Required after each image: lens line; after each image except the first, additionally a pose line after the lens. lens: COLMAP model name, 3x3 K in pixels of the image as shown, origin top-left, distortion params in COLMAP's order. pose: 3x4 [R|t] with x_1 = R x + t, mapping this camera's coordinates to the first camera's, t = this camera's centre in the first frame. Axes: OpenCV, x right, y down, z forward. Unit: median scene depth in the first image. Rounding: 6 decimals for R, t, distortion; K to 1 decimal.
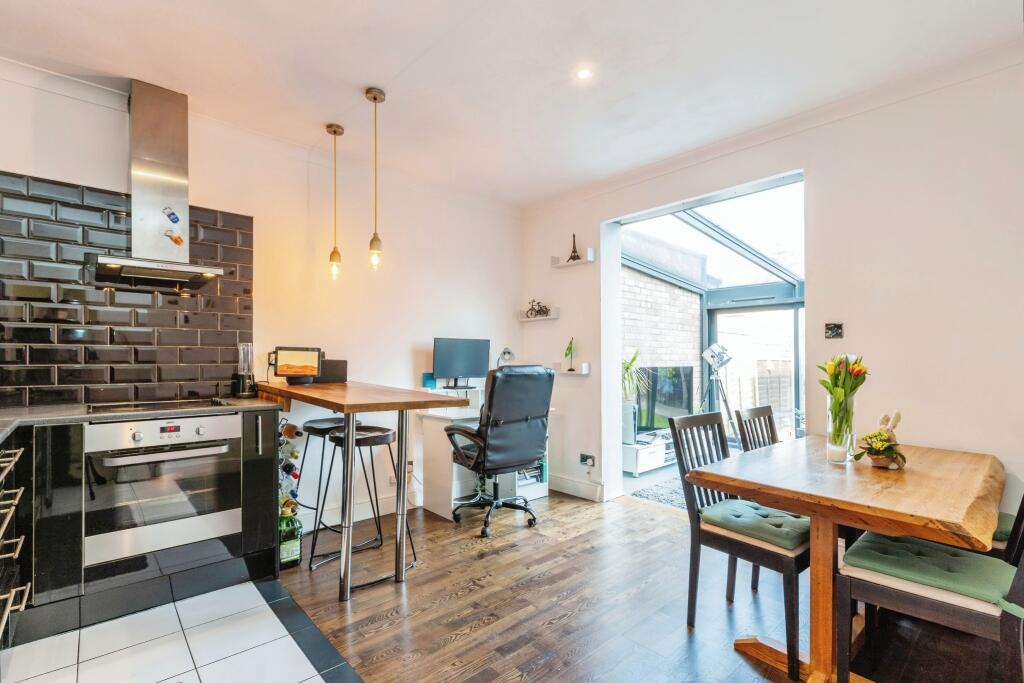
lens RADIAL K [[463.9, 0, 507.0], [0, 463.9, 340.9], [0, 0, 1]] dist [-0.000574, -0.001046]
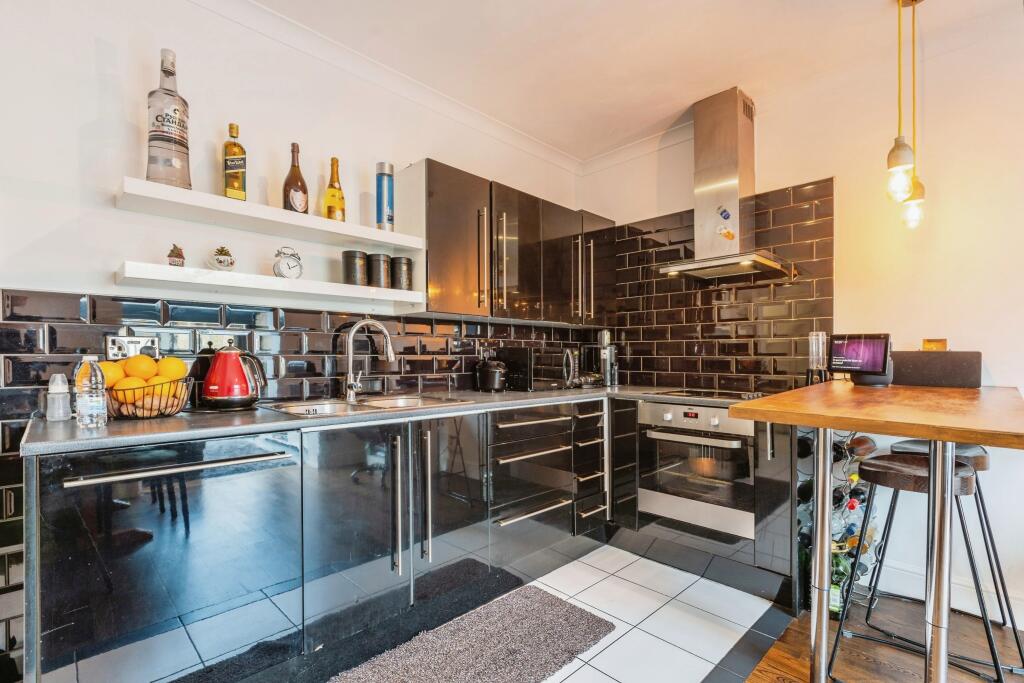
lens RADIAL K [[468.0, 0, 506.6], [0, 468.0, 356.4], [0, 0, 1]] dist [0.001209, -0.000327]
pose [[0.036865, -0.000998, -0.999320, 0.144272], [0.035415, 0.999373, 0.000309, 0.015428], [0.998693, -0.035402, 0.036877, 0.219043]]
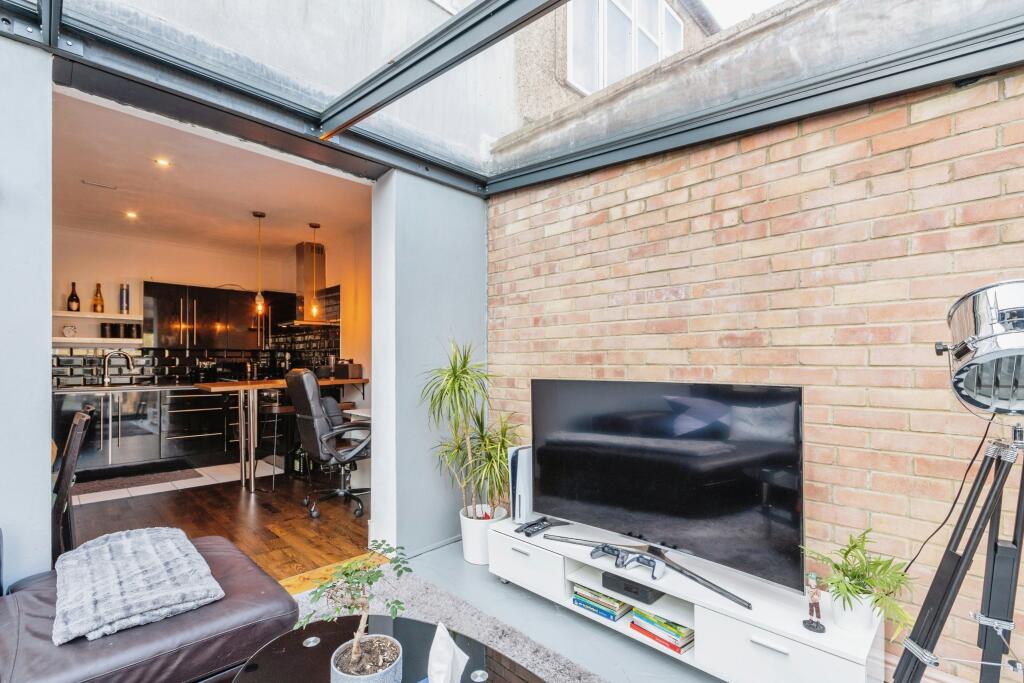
lens RADIAL K [[466.4, 0, 508.1], [0, 466.4, 361.2], [0, 0, 1]] dist [0.000707, 0.000218]
pose [[0.056812, -0.006282, -0.998365, 0.696830], [0.040187, 0.999184, -0.004000, 0.034212], [0.997576, -0.039894, 0.057018, 0.824658]]
